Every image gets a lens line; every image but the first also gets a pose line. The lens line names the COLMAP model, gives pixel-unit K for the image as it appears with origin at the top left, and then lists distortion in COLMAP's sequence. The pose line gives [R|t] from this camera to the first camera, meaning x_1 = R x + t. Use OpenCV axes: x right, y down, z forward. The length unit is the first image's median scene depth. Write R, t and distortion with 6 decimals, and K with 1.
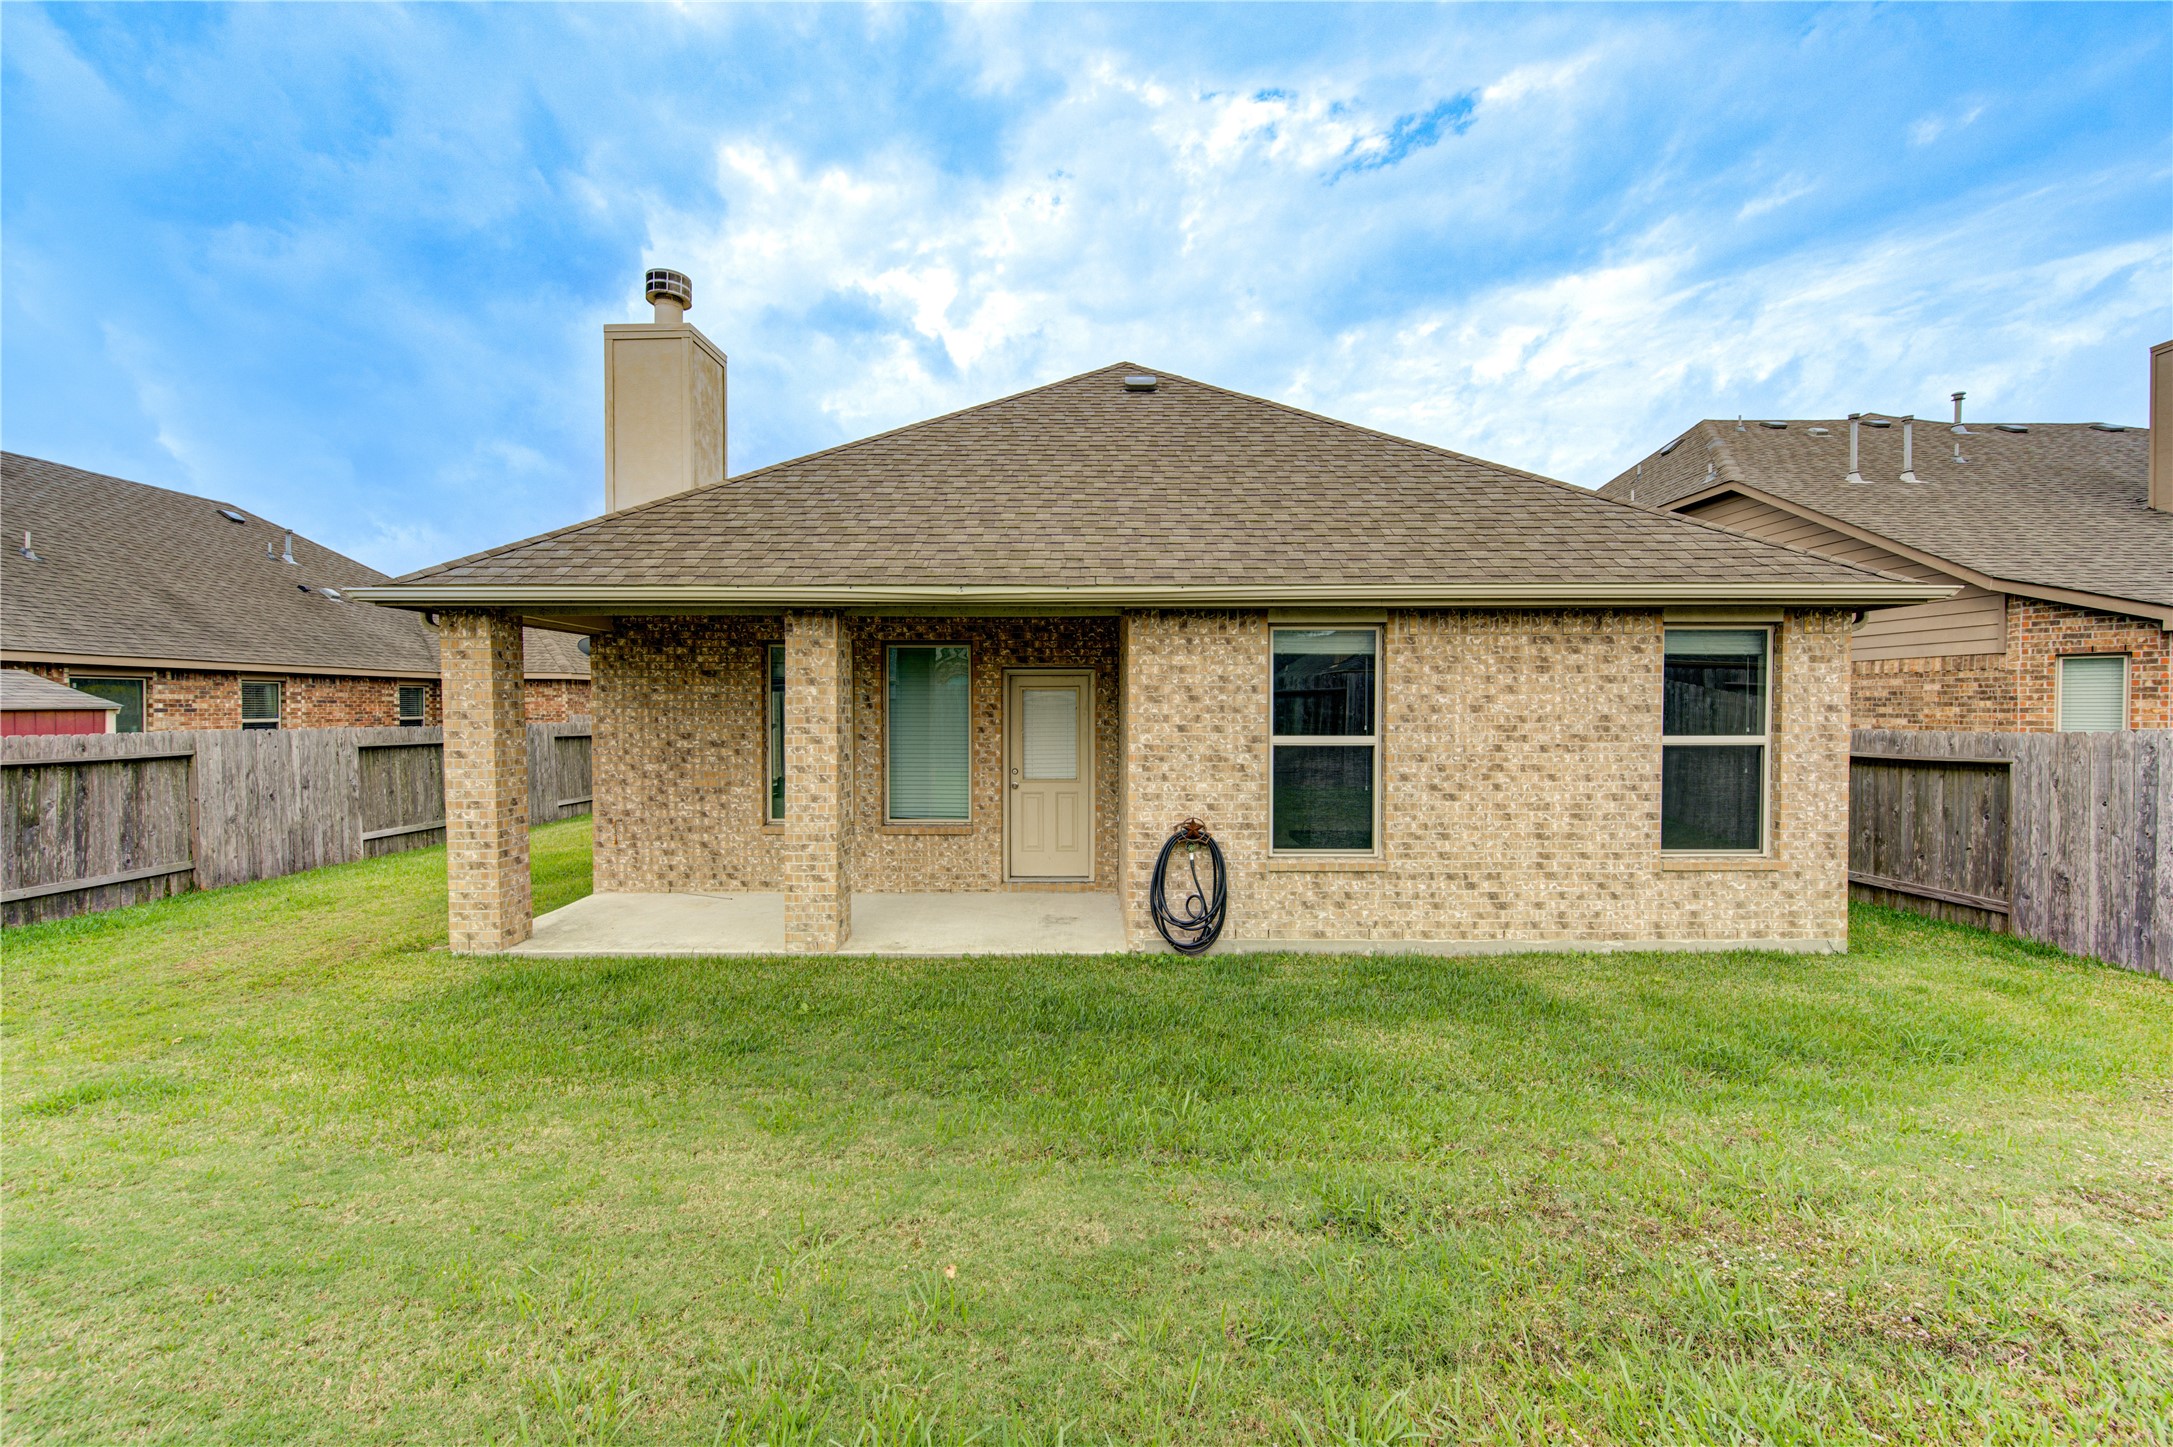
lens RADIAL K [[900.5, 0, 1088.1], [0, 900.5, 714.3], [0, 0, 1]] dist [-0.003333, -0.000489]
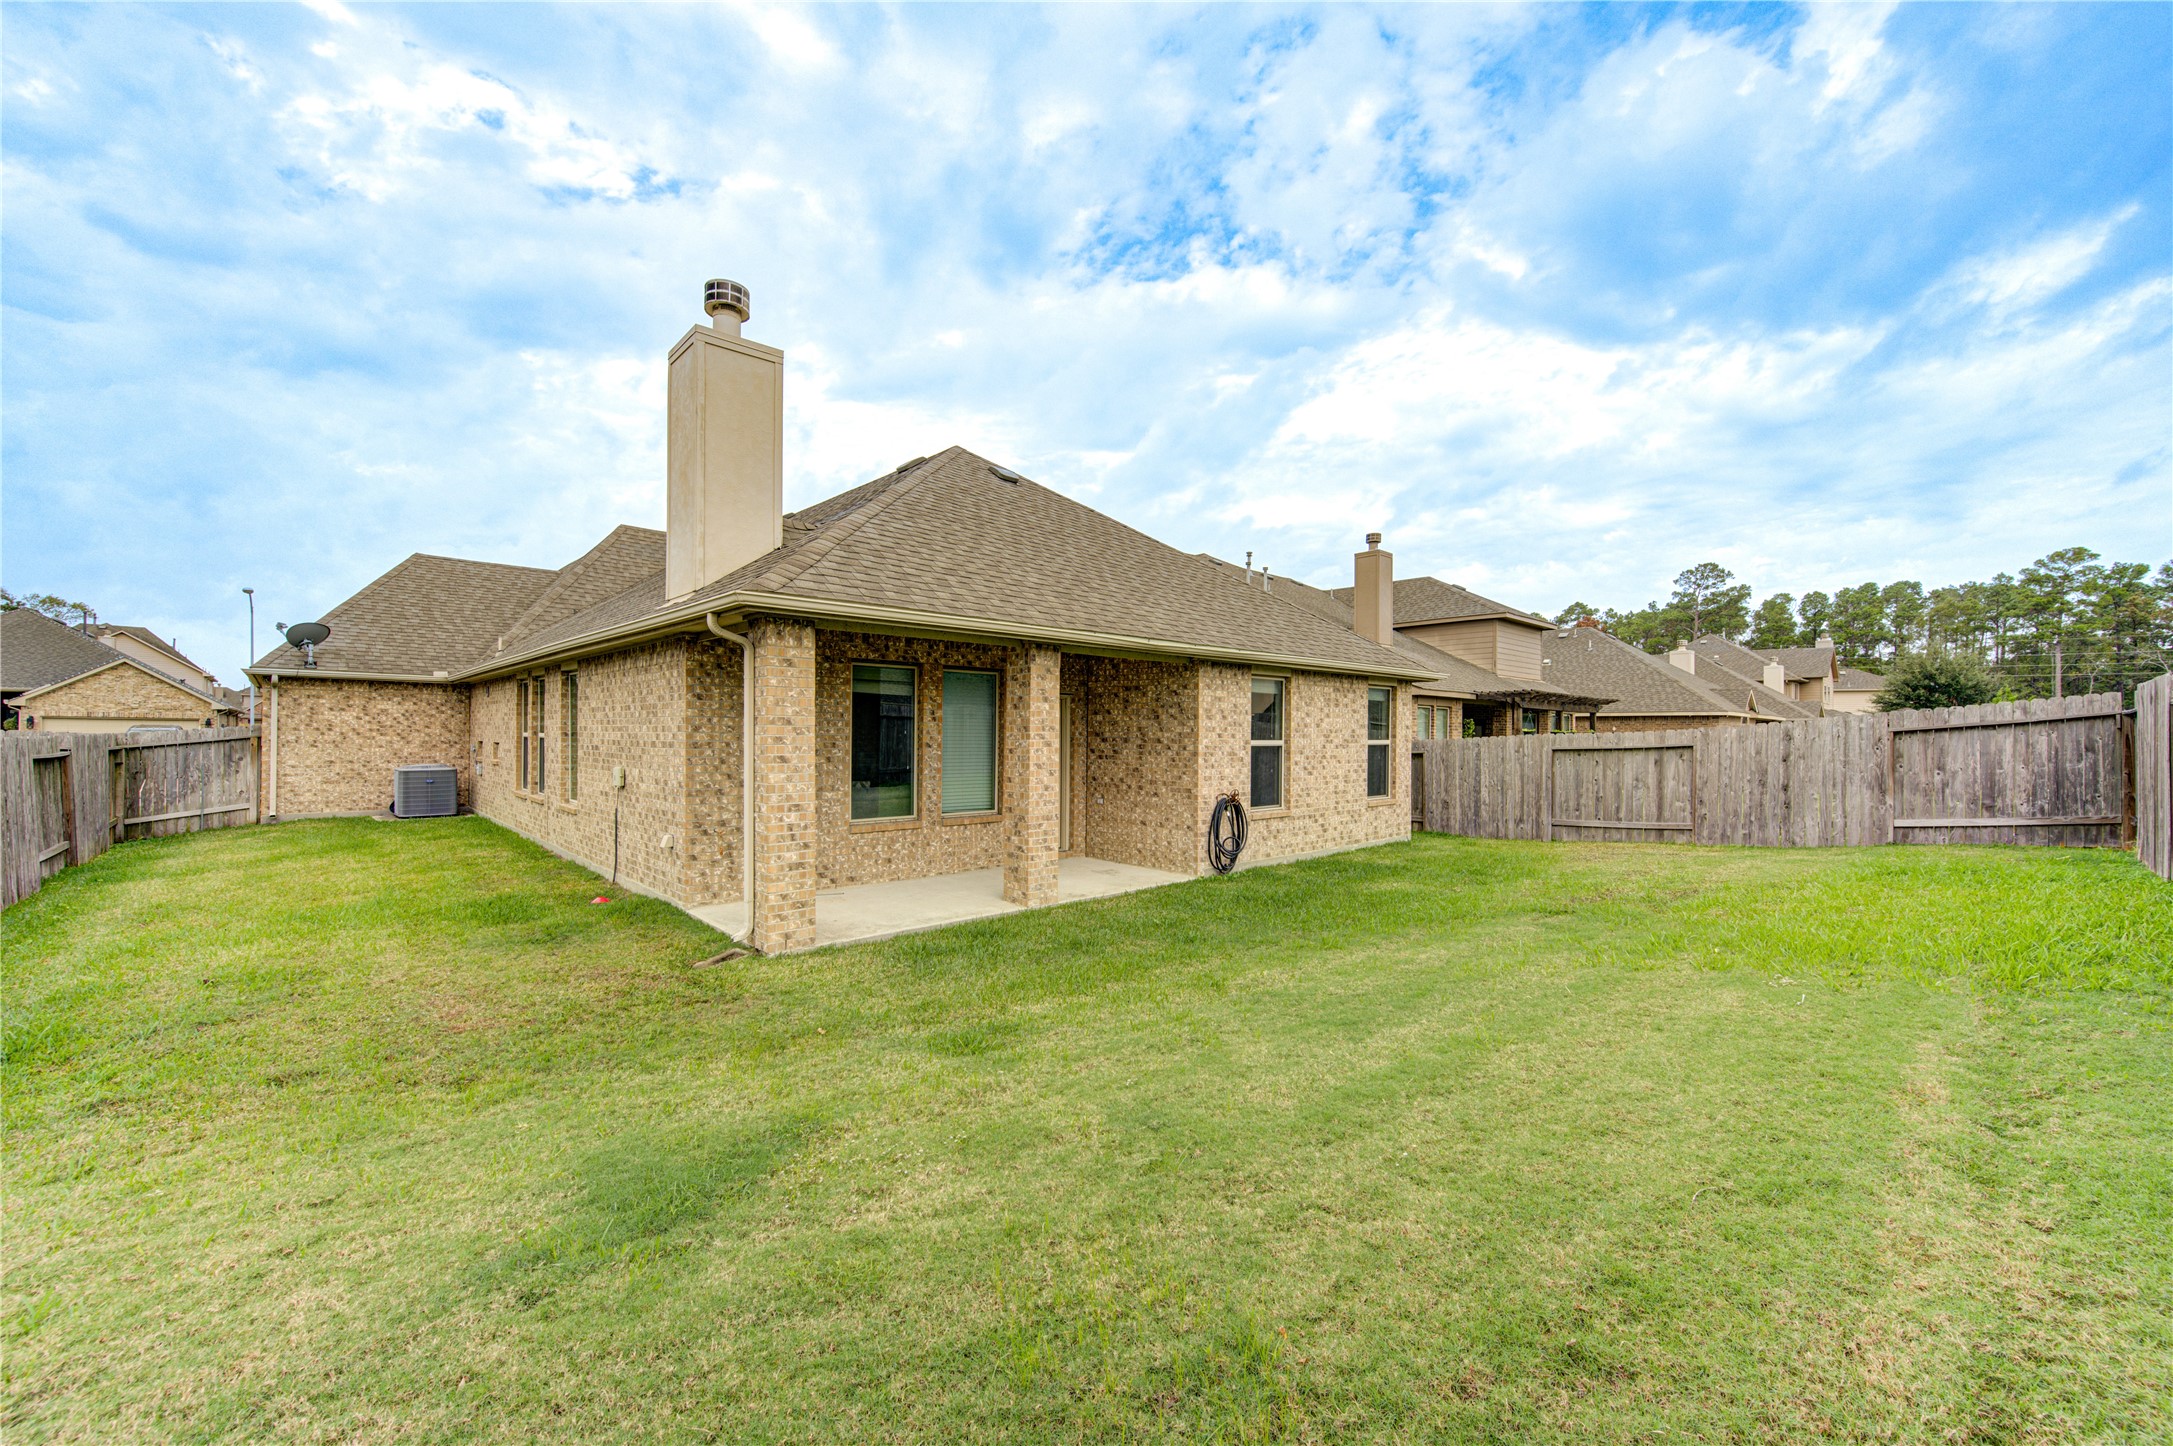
lens RADIAL K [[845.1, 0, 1088.8], [0, 845.1, 731.2], [0, 0, 1]] dist [0.004281, 0.000440]
pose [[0.724629, 0.006407, 0.689109, -1.110928], [-0.000447, 0.999961, -0.008827, 0.021104], [-0.689139, 0.006088, 0.724604, 0.059057]]
